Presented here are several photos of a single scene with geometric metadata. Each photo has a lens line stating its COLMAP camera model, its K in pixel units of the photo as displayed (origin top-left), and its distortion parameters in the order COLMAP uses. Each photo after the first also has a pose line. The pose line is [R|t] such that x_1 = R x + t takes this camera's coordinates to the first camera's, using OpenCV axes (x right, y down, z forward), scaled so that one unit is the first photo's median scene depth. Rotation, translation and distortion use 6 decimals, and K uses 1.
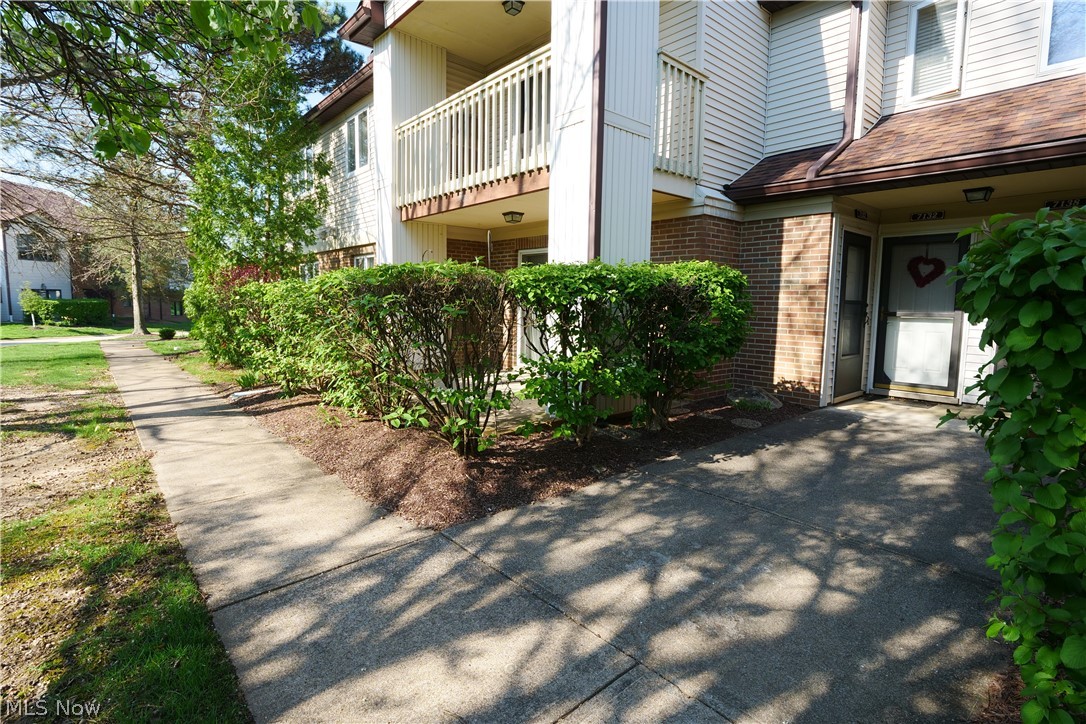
lens RADIAL K [[527.0, 0, 538.3], [0, 527.0, 361.4], [0, 0, 1]] dist [-0.013725, -0.000441]
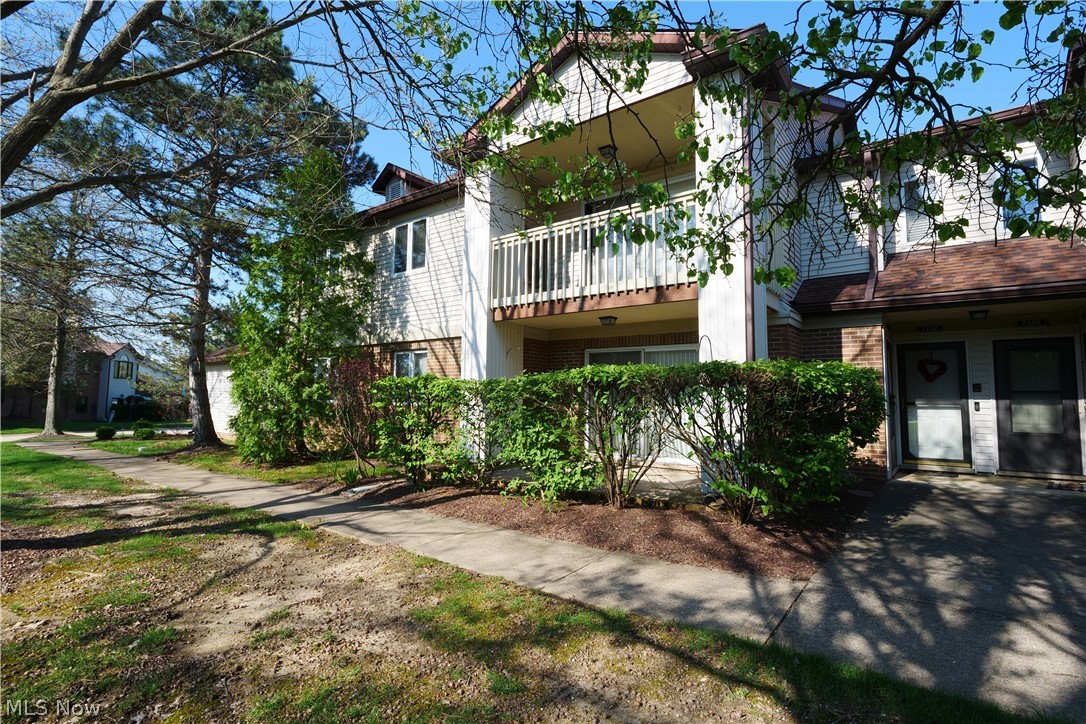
lens RADIAL K [[527.0, 0, 548.2], [0, 527.0, 354.0], [0, 0, 1]] dist [-0.013725, -0.000441]
pose [[0.978310, 0.013868, 0.206680, -0.458630], [0.026598, 0.981087, -0.191731, 0.012433], [-0.205430, 0.193069, 0.959439, -0.056847]]
